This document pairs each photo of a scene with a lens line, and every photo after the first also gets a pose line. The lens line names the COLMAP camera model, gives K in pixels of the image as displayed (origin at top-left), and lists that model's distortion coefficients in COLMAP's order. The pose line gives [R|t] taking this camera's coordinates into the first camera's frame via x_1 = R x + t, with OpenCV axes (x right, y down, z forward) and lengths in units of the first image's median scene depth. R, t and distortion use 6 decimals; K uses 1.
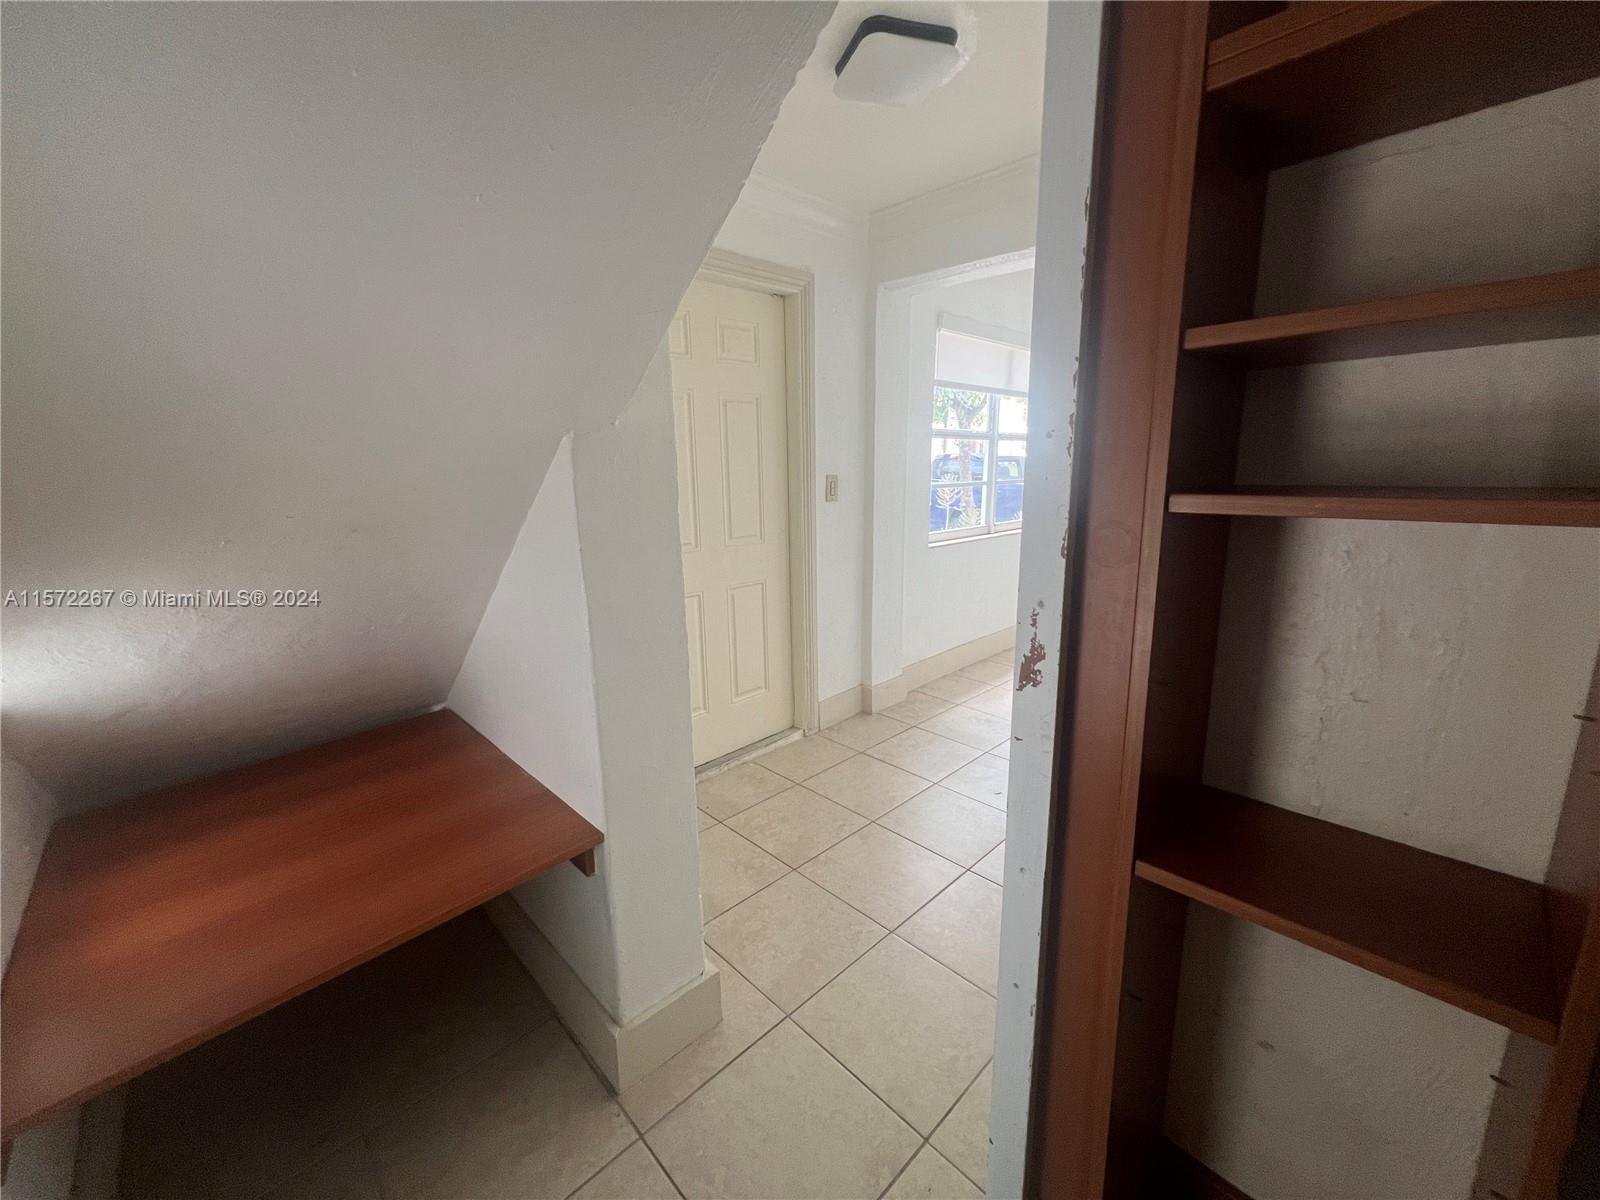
lens RADIAL K [[639.8, 0, 797.1], [0, 639.8, 598.5], [0, 0, 1]] dist [-0.003413, 0.001082]
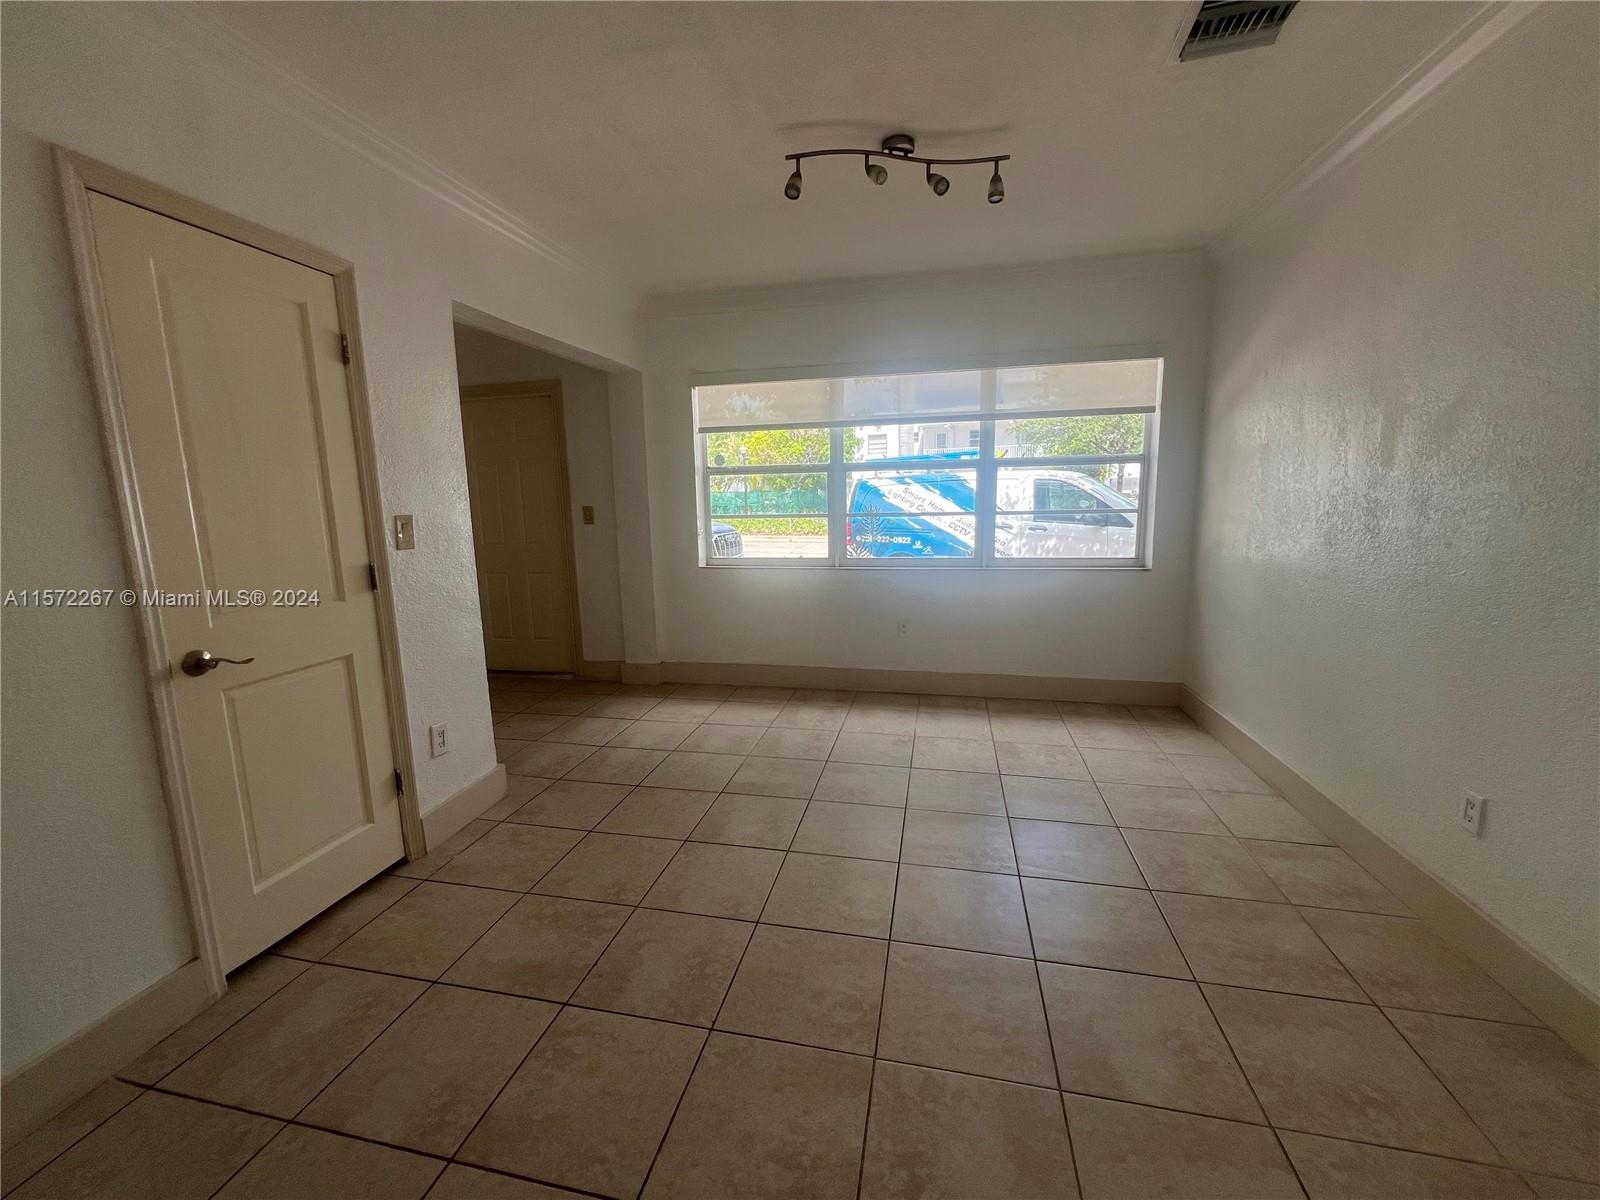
lens RADIAL K [[639.8, 0, 796.6], [0, 639.8, 587.6], [0, 0, 1]] dist [-0.003413, 0.001082]
pose [[0.554187, 0.121909, -0.823417, 2.560163], [-0.160183, 0.986347, 0.038223, -0.231706], [0.816835, 0.110715, 0.566148, 0.948574]]
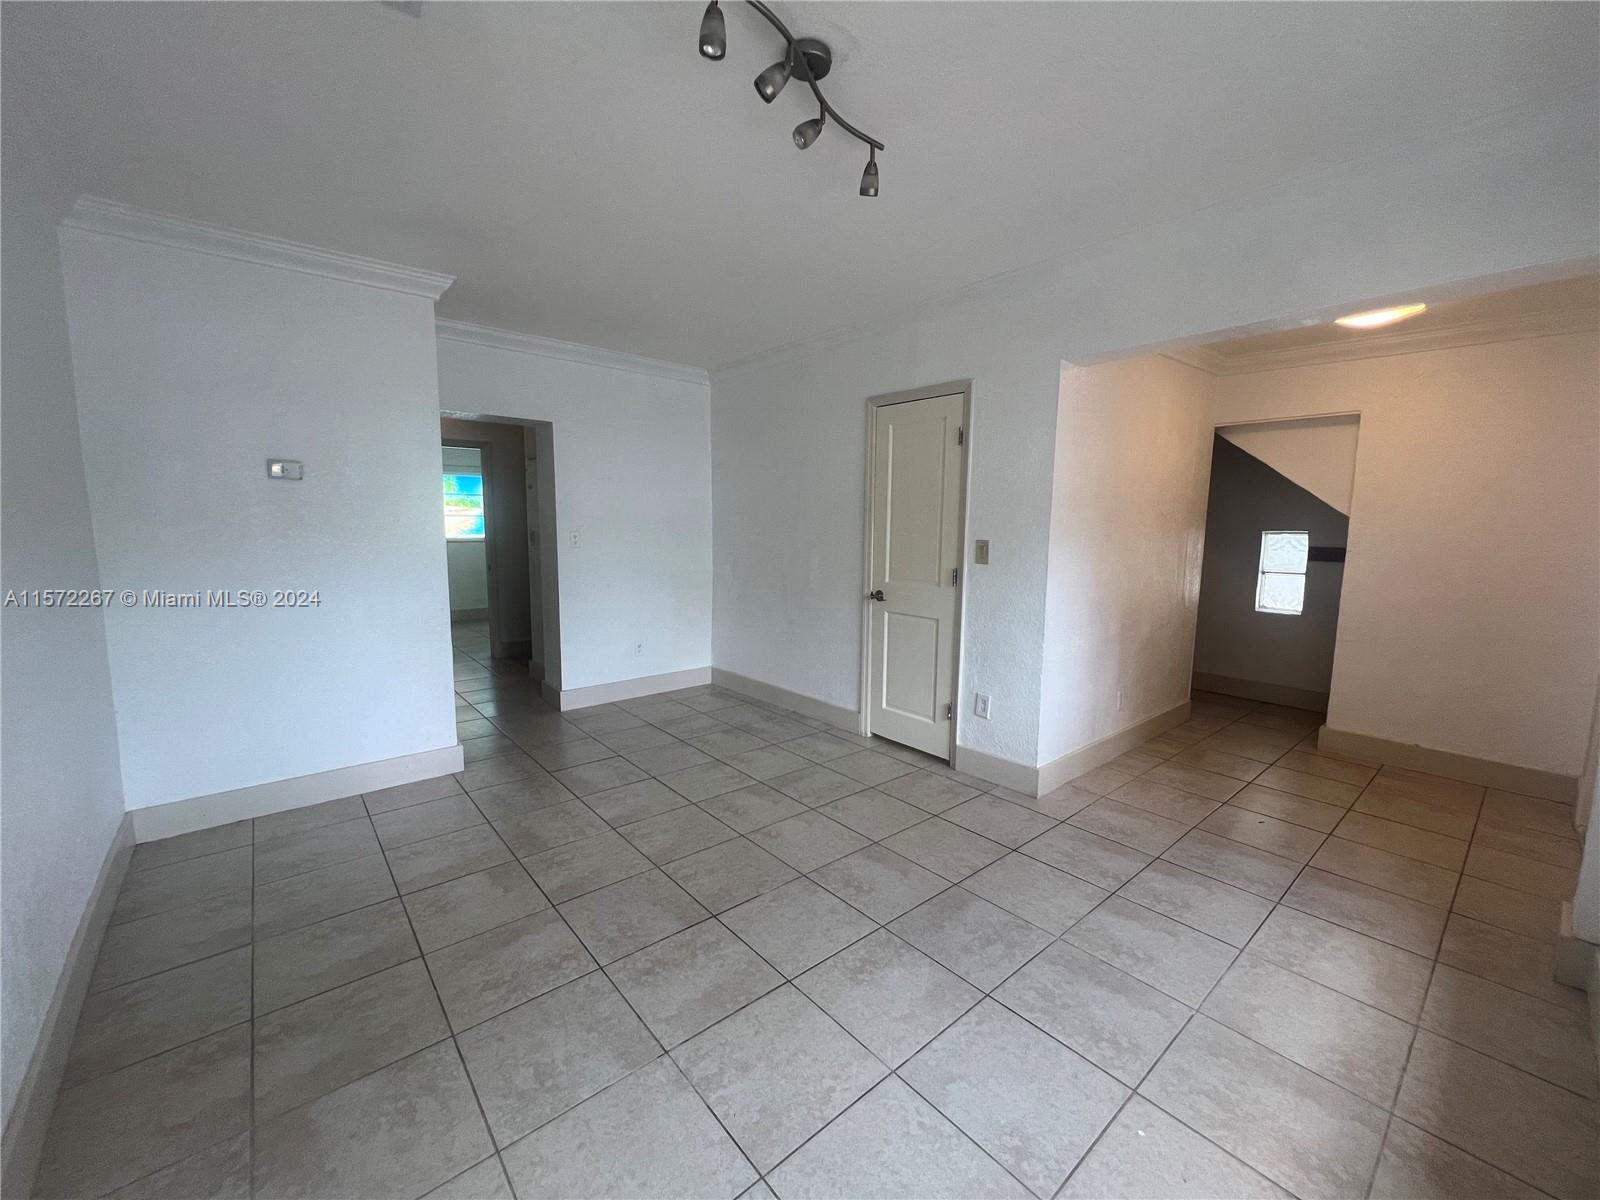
lens RADIAL K [[639.8, 0, 794.6], [0, 639.8, 597.9], [0, 0, 1]] dist [-0.003413, 0.001082]
pose [[-0.997947, -0.002362, 0.063995, 1.498243], [0.018682, 0.945111, 0.326216, -0.642206], [-0.061253, 0.326742, -0.943127, 2.786450]]
